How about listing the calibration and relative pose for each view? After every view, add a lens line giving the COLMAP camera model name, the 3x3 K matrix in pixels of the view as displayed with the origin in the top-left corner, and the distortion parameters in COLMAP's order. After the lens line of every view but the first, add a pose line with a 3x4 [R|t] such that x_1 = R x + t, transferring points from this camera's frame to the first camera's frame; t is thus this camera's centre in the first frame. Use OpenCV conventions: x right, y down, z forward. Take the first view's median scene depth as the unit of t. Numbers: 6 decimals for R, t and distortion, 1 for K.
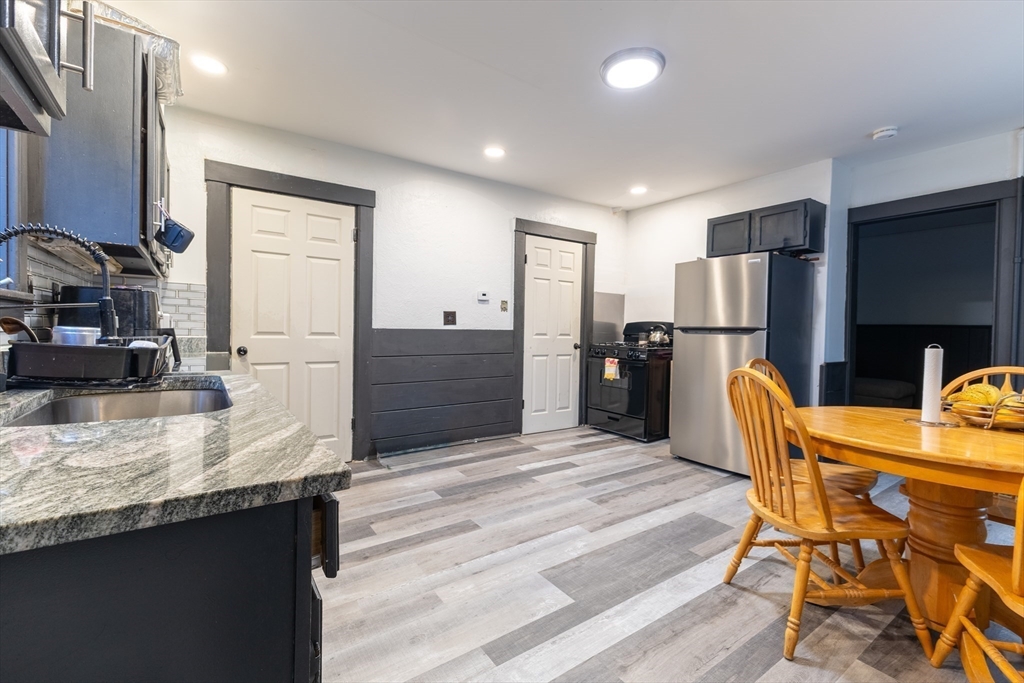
lens RADIAL K [[441.4, 0, 512.4], [0, 441.4, 338.6], [0, 0, 1]] dist [-0.000335, -0.000614]
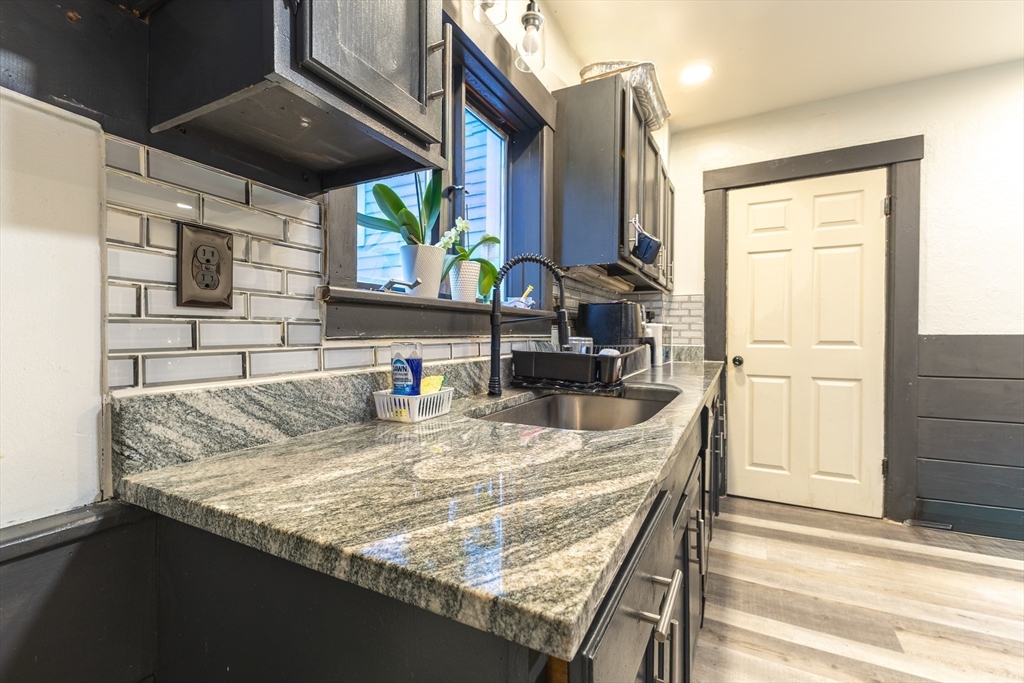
lens RADIAL K [[441.4, 0, 512.4], [0, 441.4, 338.6], [0, 0, 1]] dist [-0.000335, -0.000614]
pose [[0.455343, -0.009115, -0.890269, 0.007347], [-0.009181, 0.999846, -0.014932, -0.001066], [0.890269, 0.014973, 0.455190, 0.147969]]
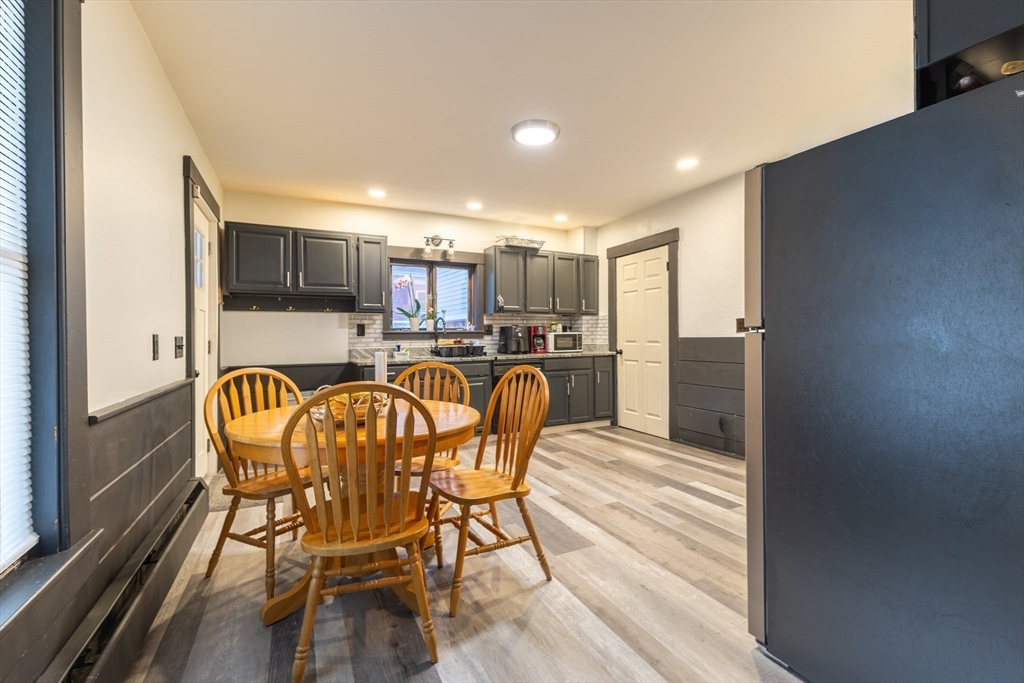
lens RADIAL K [[441.4, 0, 512.4], [0, 441.4, 338.6], [0, 0, 1]] dist [-0.000335, -0.000614]
pose [[-0.152025, -0.007633, -0.988347, 1.186259], [-0.012064, 0.999910, -0.005867, -0.008404], [0.988303, 0.011031, -0.152104, 0.877376]]
